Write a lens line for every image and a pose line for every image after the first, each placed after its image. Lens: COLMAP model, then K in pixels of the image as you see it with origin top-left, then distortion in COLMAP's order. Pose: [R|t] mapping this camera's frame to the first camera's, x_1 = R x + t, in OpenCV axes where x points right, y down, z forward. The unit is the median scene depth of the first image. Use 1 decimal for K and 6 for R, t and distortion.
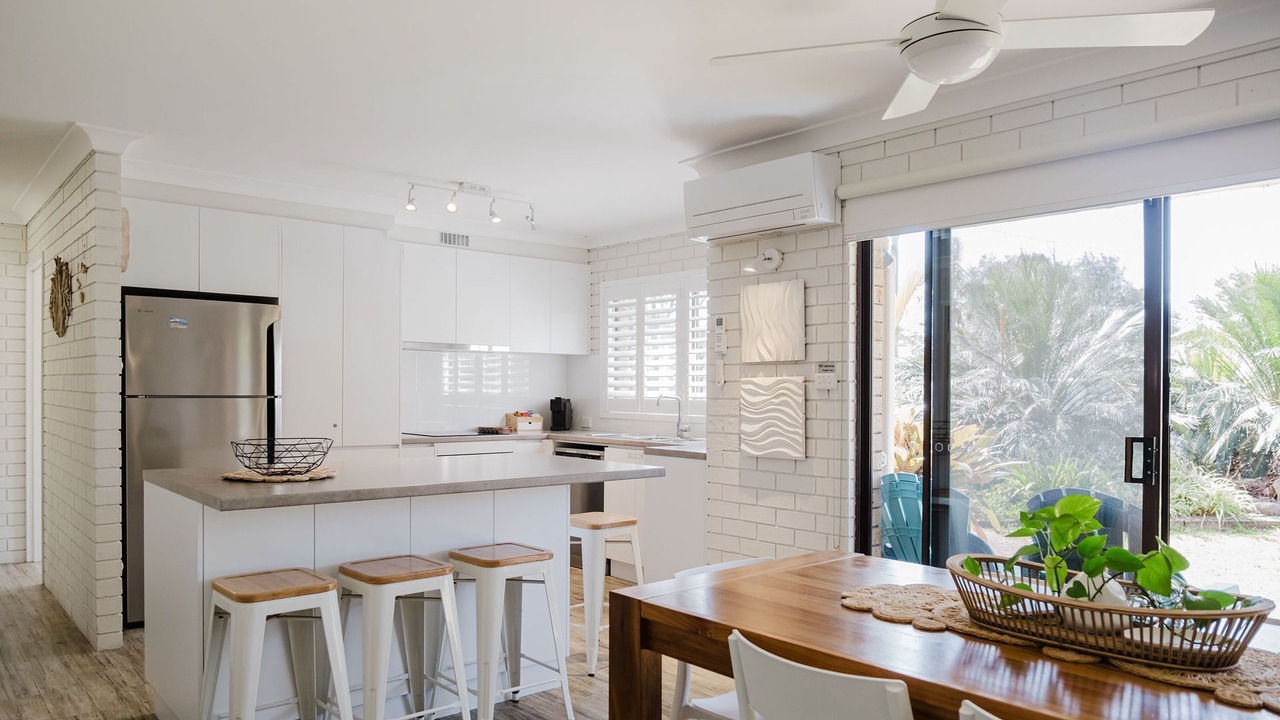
lens RADIAL K [[886.9, 0, 639.2], [0, 886.9, 399.8], [0, 0, 1]] dist [-0.002635, -0.000302]
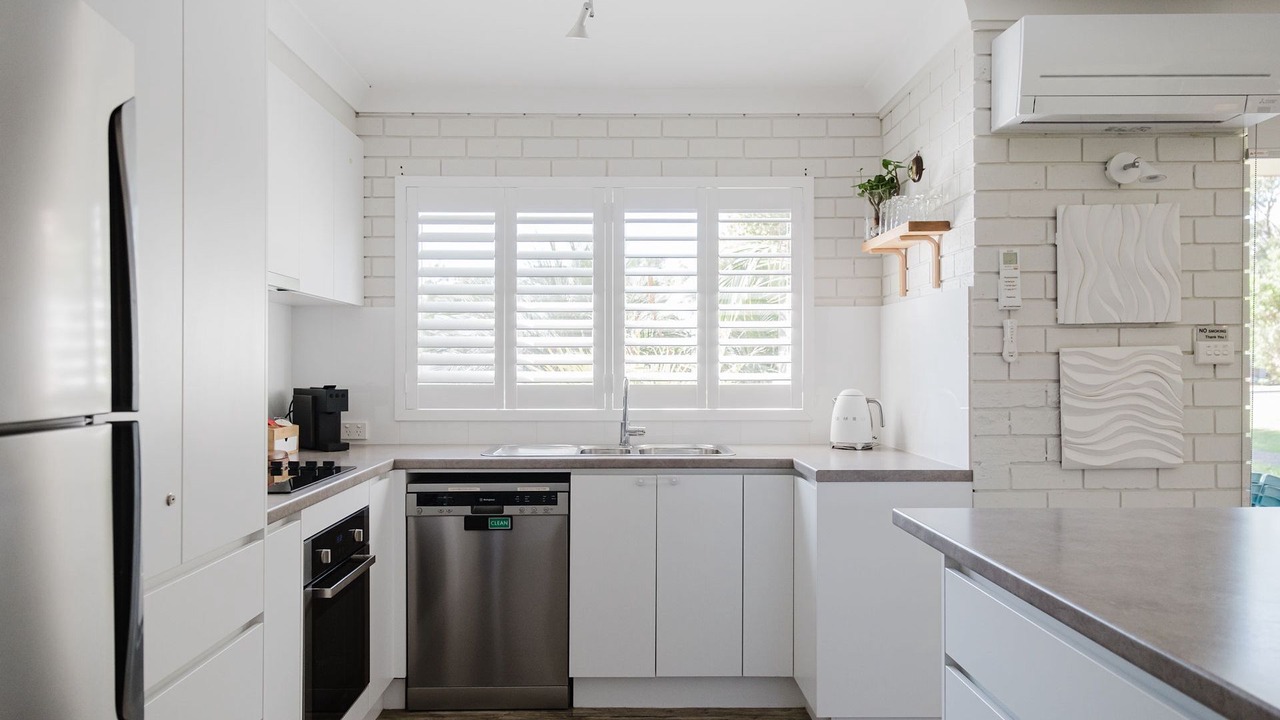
lens RADIAL K [[867.0, 0, 639.5], [0, 867.0, 372.4], [0, 0, 1]] dist [0.004550, 0.027644]
pose [[0.639618, -0.014537, 0.768555, -0.504677], [0.017455, 0.999838, 0.004386, -0.013320], [-0.768494, 0.010610, 0.639768, 0.743951]]
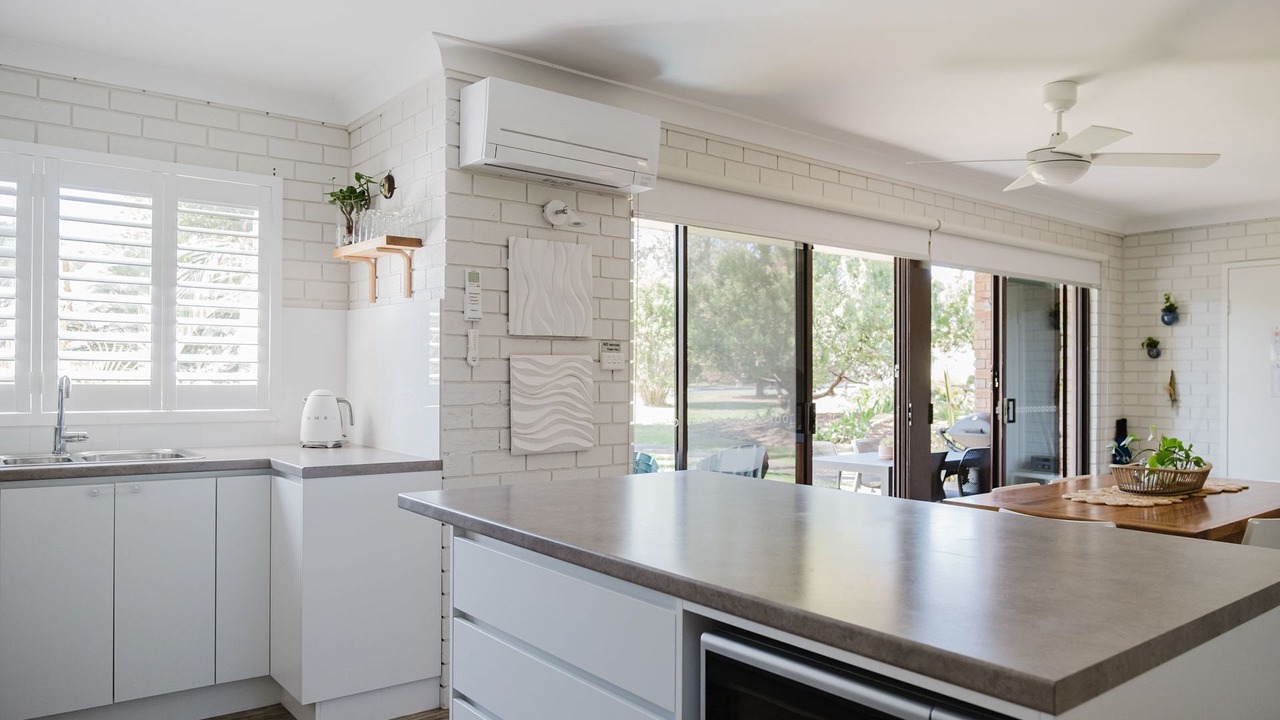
lens RADIAL K [[878.2, 0, 641.3], [0, 878.2, 365.0], [0, 0, 1]] dist [-0.009329, -0.001117]
pose [[0.038561, -0.000264, 0.999256, -0.577726], [0.000498, 1.000000, 0.000245, -0.014112], [-0.999256, 0.000488, 0.038561, 0.766267]]
